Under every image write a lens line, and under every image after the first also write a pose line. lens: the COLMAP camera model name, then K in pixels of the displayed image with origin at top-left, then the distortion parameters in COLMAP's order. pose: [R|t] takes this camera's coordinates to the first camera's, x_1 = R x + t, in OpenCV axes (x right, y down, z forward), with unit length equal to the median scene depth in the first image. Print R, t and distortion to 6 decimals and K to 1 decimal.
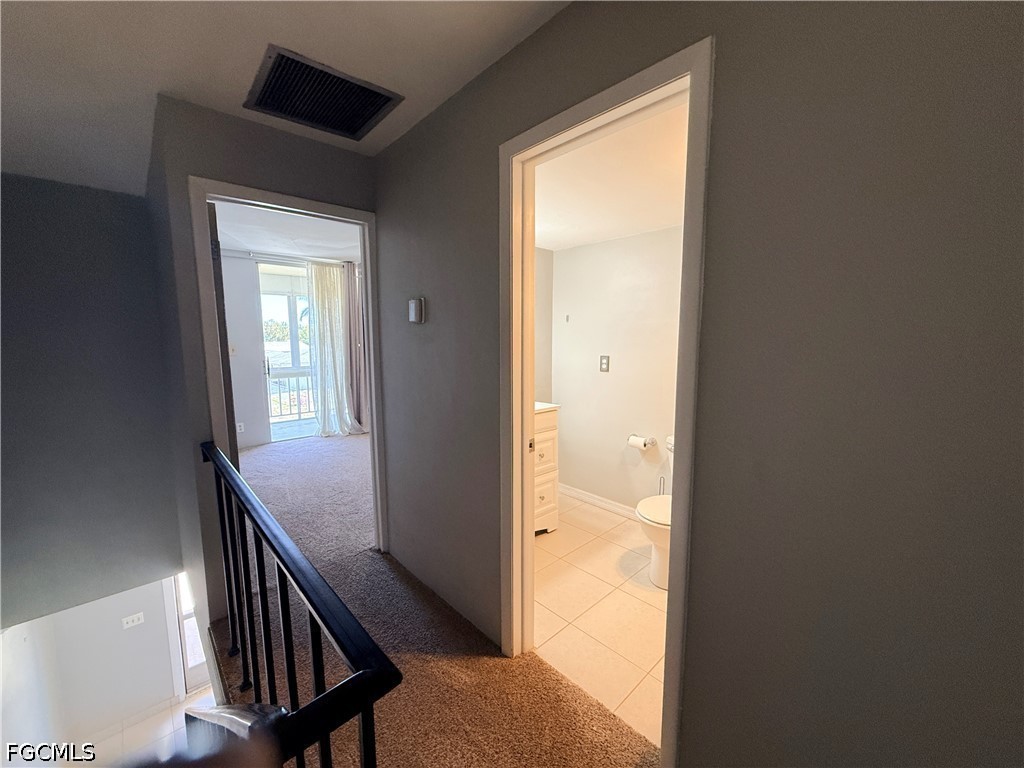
lens RADIAL K [[411.2, 0, 515.6], [0, 411.2, 389.1], [0, 0, 1]] dist [-0.001152, -0.001026]
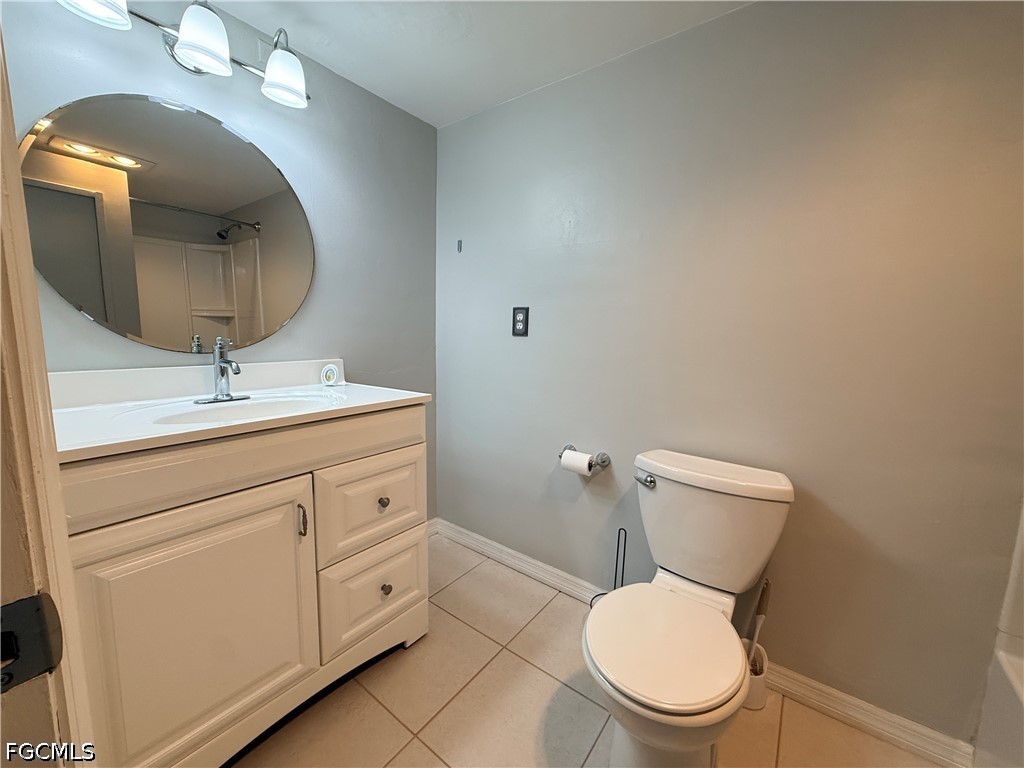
lens RADIAL K [[411.2, 0, 510.6], [0, 411.2, 386.2], [0, 0, 1]] dist [-0.001152, -0.001026]
pose [[0.985858, 0.003998, 0.167535, 0.114738], [-0.007272, 0.999794, 0.018930, 0.017975], [-0.167425, -0.019881, 0.985684, 0.467158]]
